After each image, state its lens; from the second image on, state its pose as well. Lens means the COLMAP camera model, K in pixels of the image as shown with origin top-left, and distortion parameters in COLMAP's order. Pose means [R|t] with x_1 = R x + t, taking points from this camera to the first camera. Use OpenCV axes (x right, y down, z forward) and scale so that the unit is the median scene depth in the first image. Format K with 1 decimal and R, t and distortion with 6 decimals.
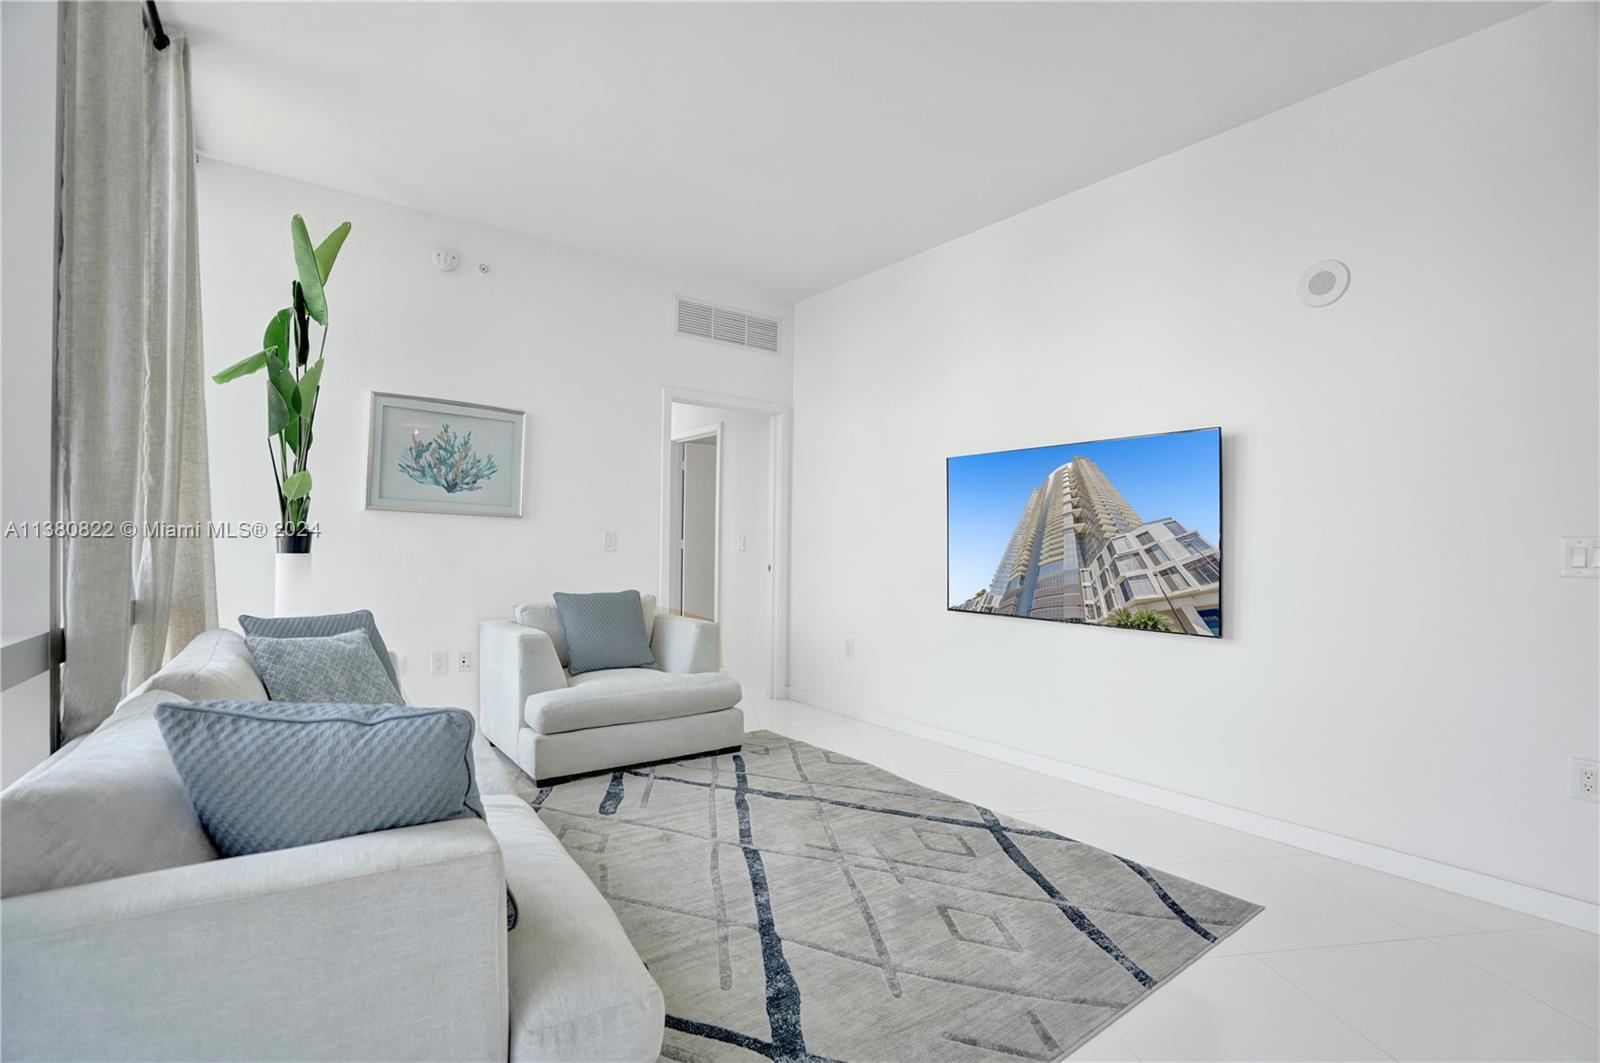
lens RADIAL K [[722.8, 0, 791.1], [0, 722.8, 599.1], [0, 0, 1]] dist [-0.064226, -0.000304]
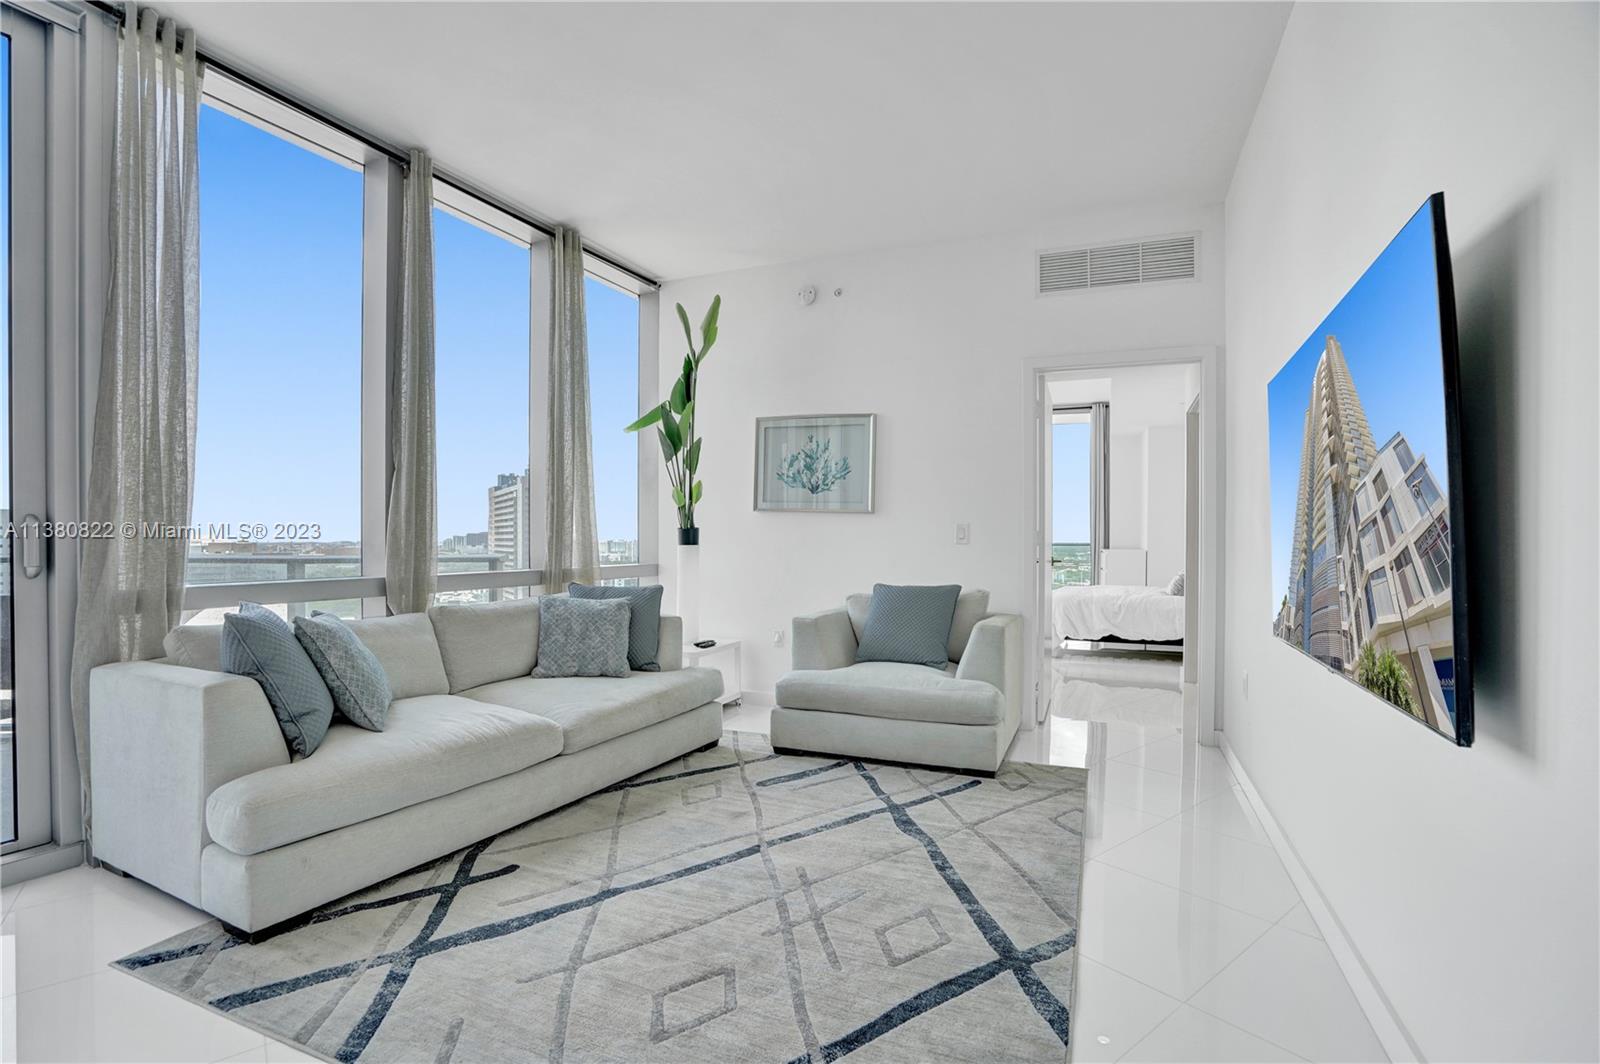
lens RADIAL K [[745.4, 0, 793.1], [0, 745.4, 546.2], [0, 0, 1]] dist [-0.064888, 0.026067]
pose [[0.504862, -0.011953, -0.863117, 0.668836], [-0.050800, 0.997760, -0.043532, -0.009759], [0.861704, 0.065824, 0.503123, 0.425847]]
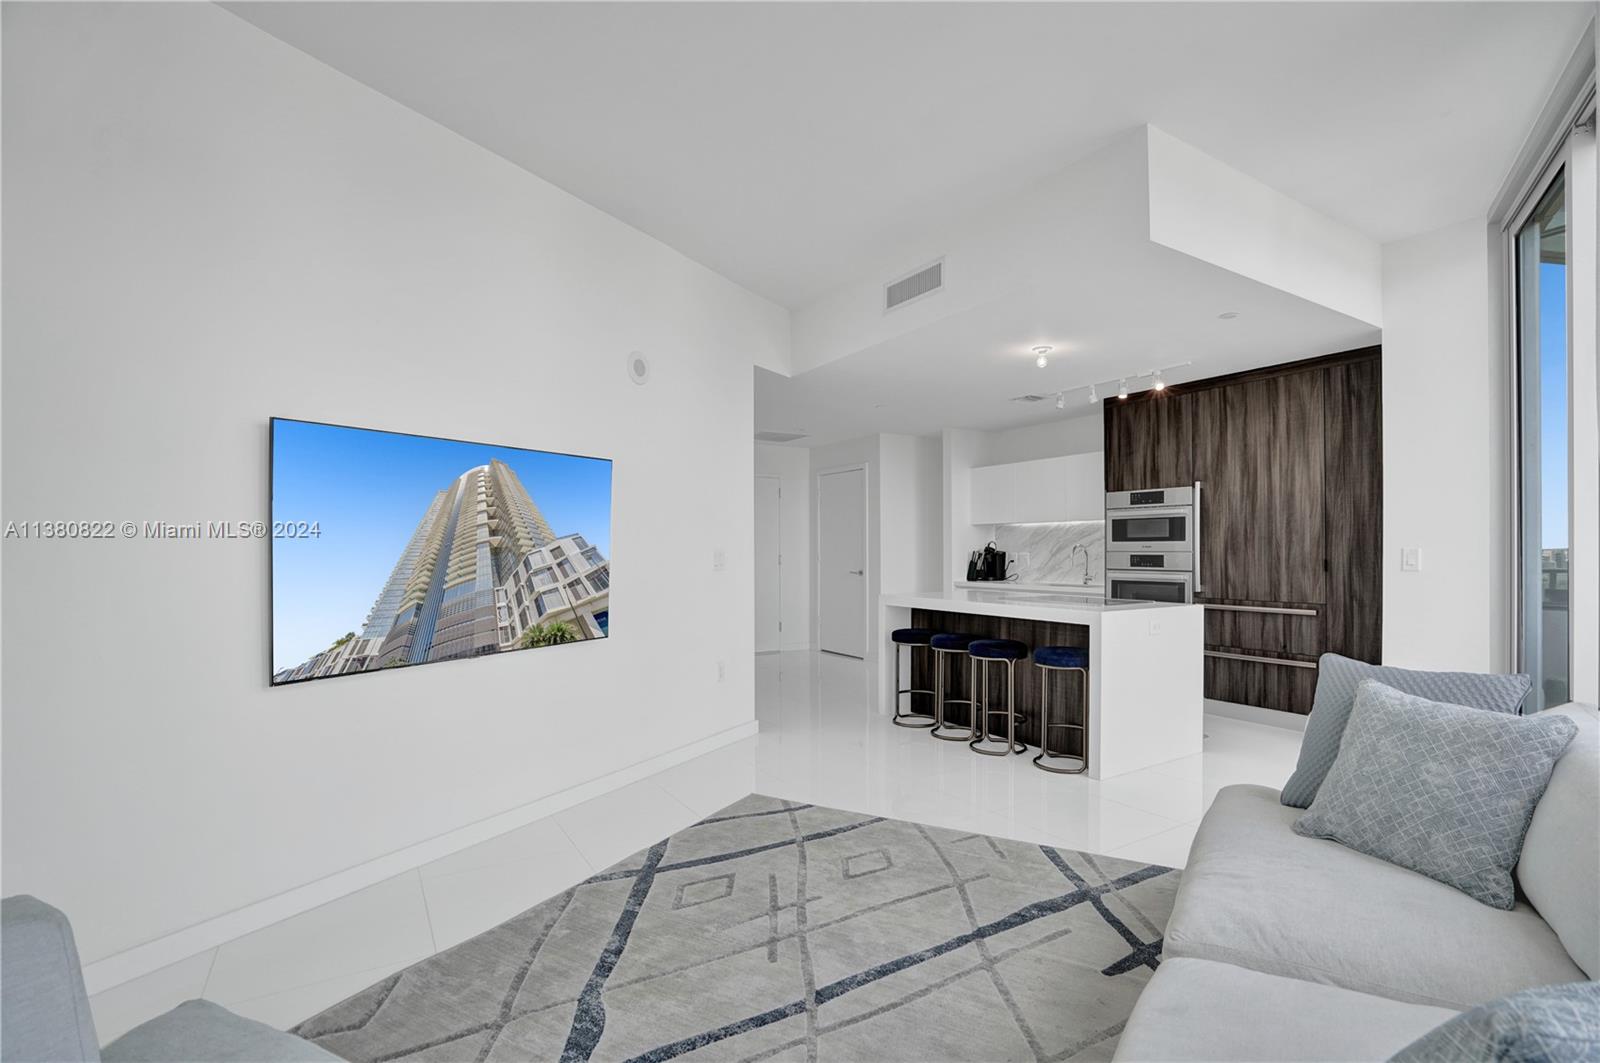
lens RADIAL K [[745.4, 0, 793.1], [0, 745.4, 545.7], [0, 0, 1]] dist [-0.064888, 0.026067]
pose [[-0.396196, -0.014741, 0.918048, -0.587388], [0.059558, 0.997353, 0.041717, -0.113481], [-0.916232, 0.071205, -0.394269, 1.049908]]
